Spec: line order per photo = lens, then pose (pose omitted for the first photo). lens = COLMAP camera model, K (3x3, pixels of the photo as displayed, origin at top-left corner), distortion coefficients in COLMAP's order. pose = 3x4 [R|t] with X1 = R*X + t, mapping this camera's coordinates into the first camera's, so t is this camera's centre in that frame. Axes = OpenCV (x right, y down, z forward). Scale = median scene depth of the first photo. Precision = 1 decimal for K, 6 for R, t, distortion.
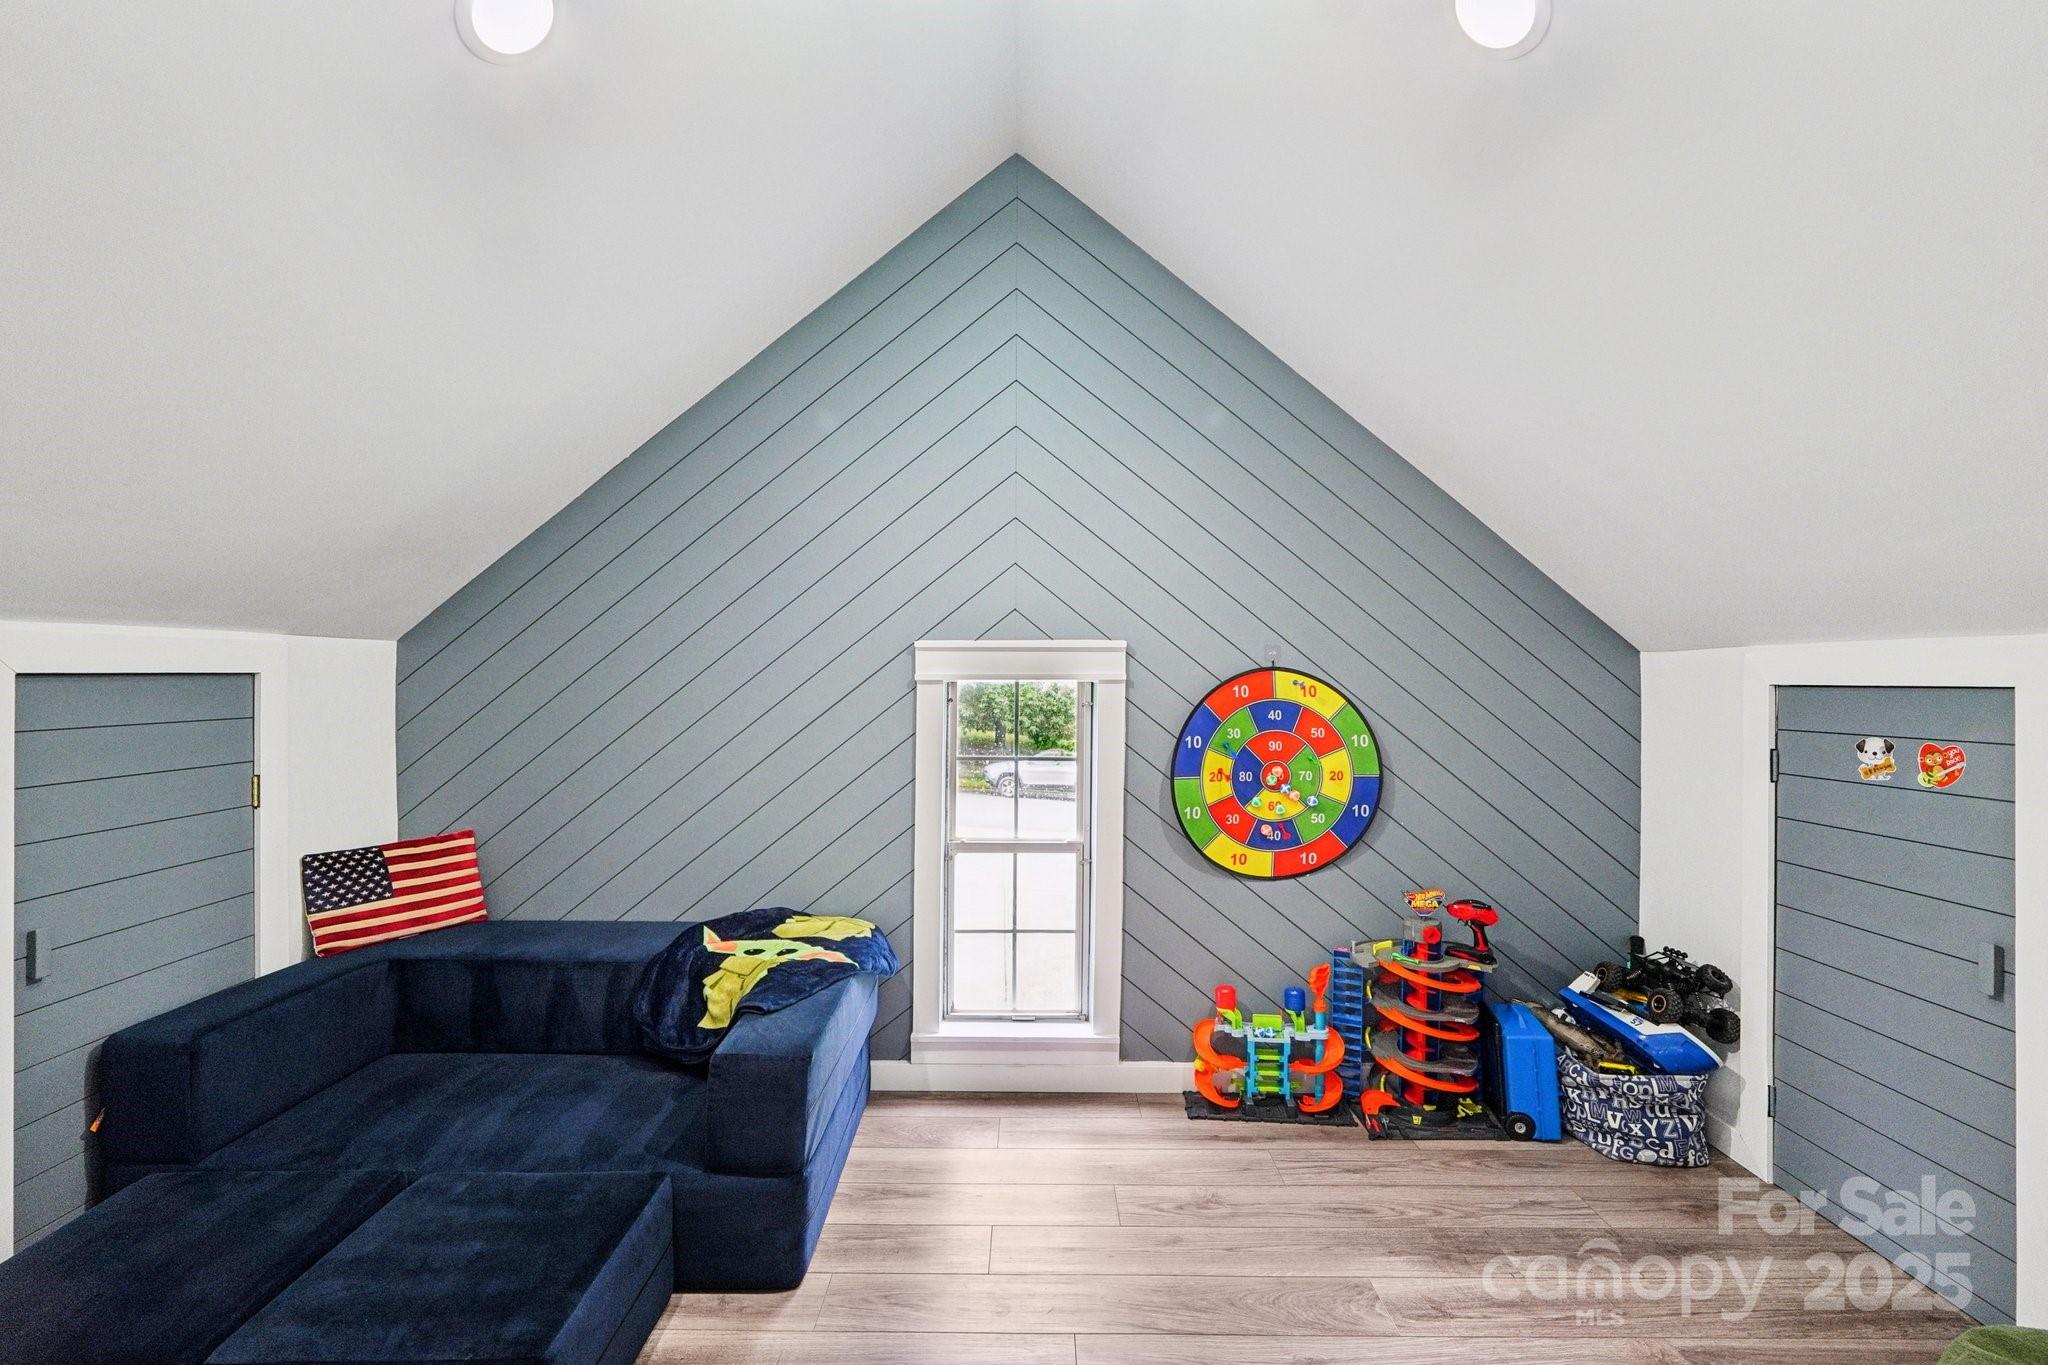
lens RADIAL K [[874.4, 0, 1029.0], [0, 874.4, 682.7], [0, 0, 1]] dist [-0.001815, 0.002563]
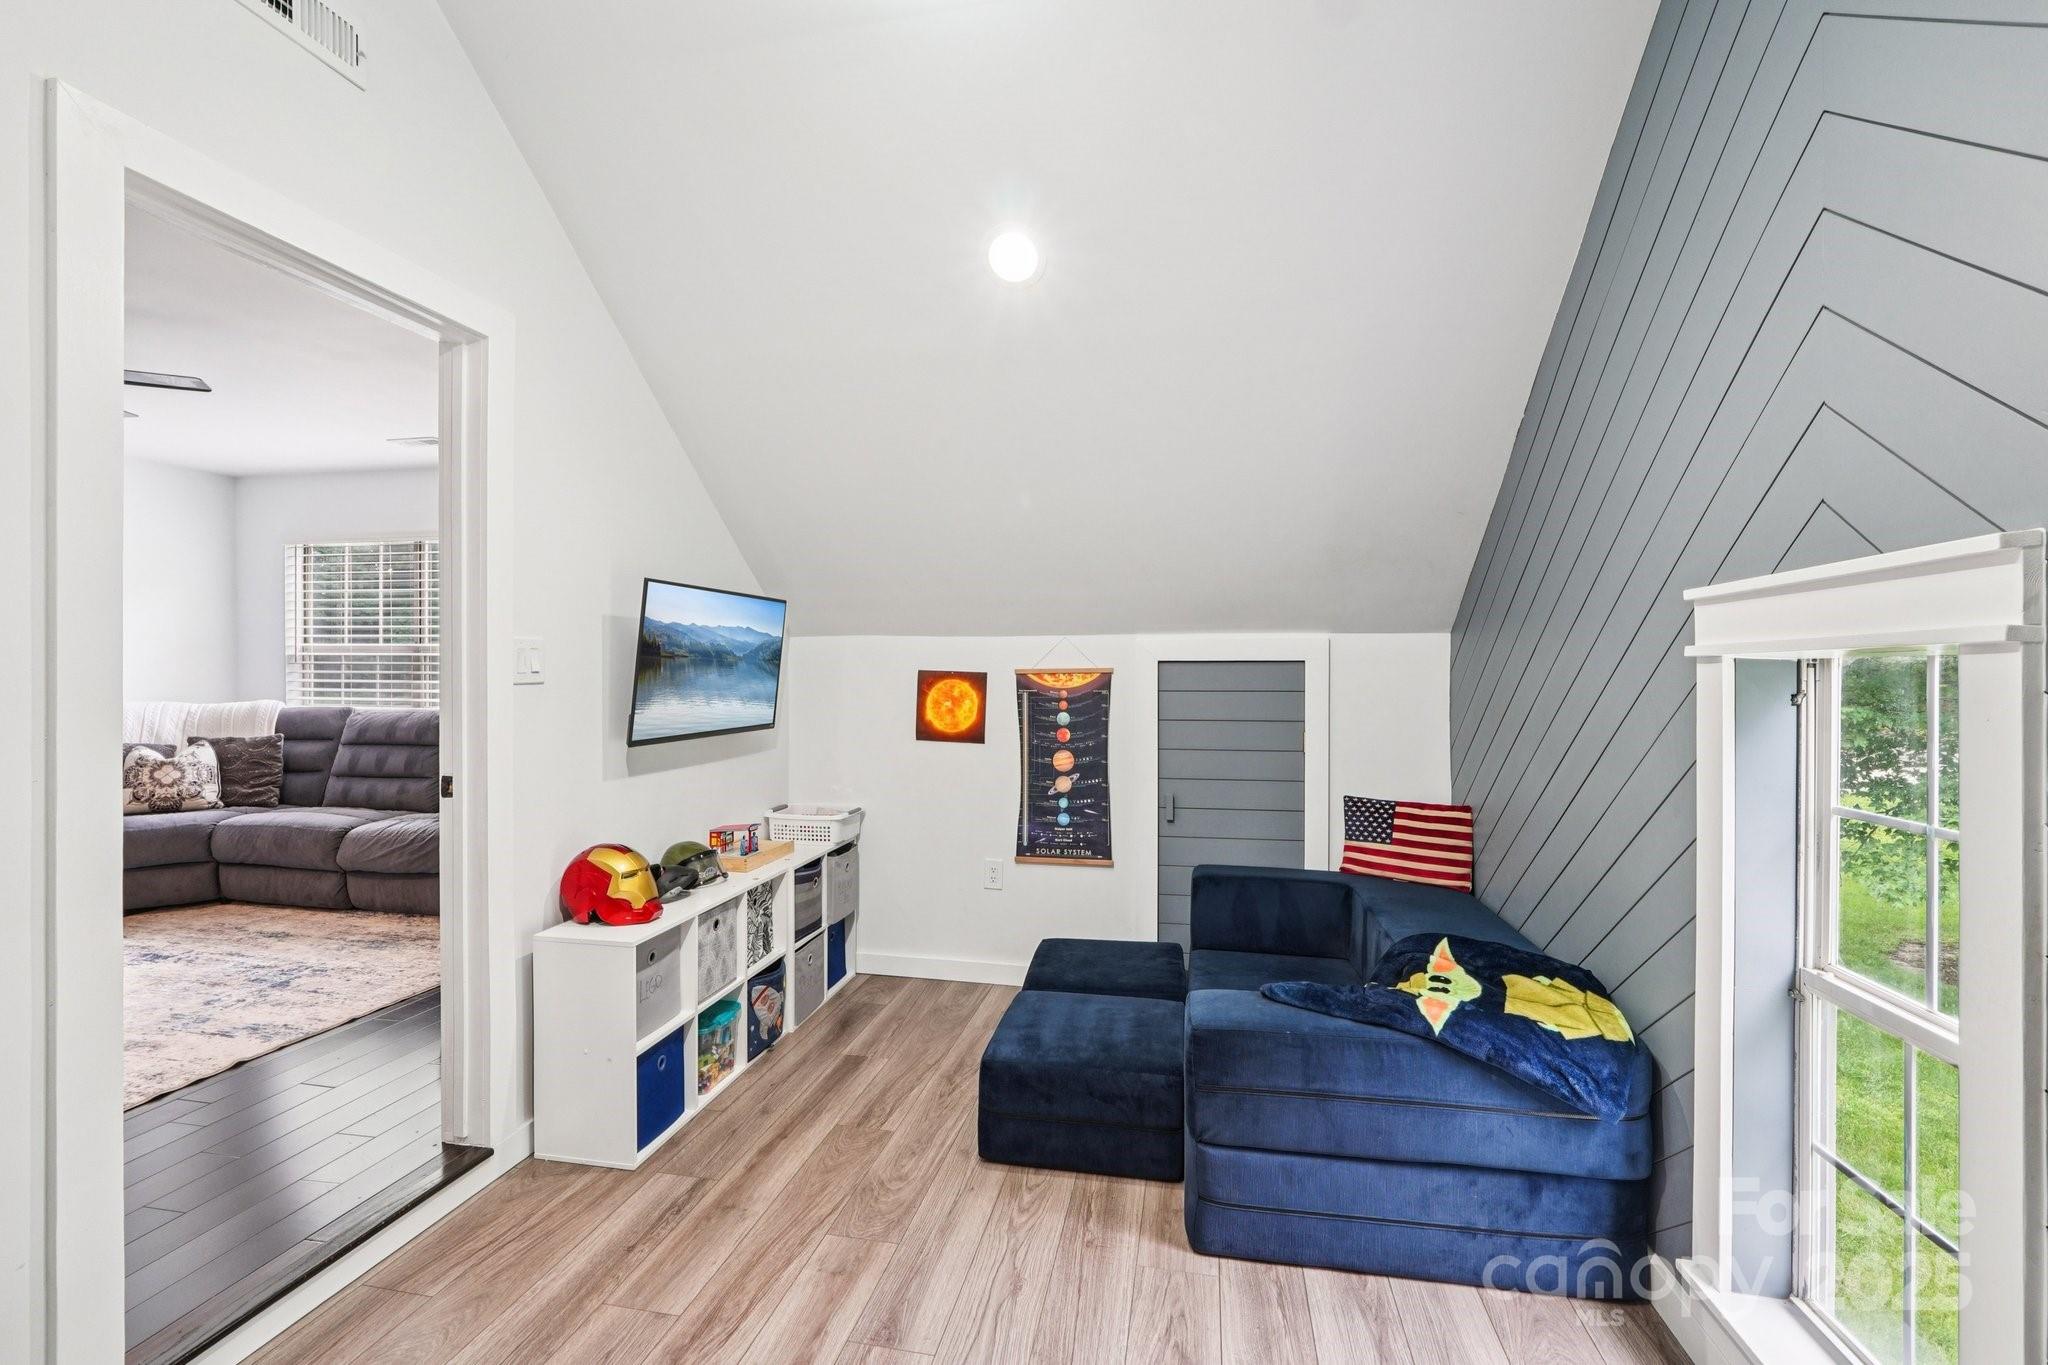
lens RADIAL K [[874.4, 0, 1030.8], [0, 874.4, 677.7], [0, 0, 1]] dist [-0.001815, 0.002563]
pose [[-0.160569, 0.002627, -0.987021, 0.572667], [-0.016583, 0.999848, 0.005359, 0.015972], [0.986885, 0.017229, -0.160501, 0.720230]]
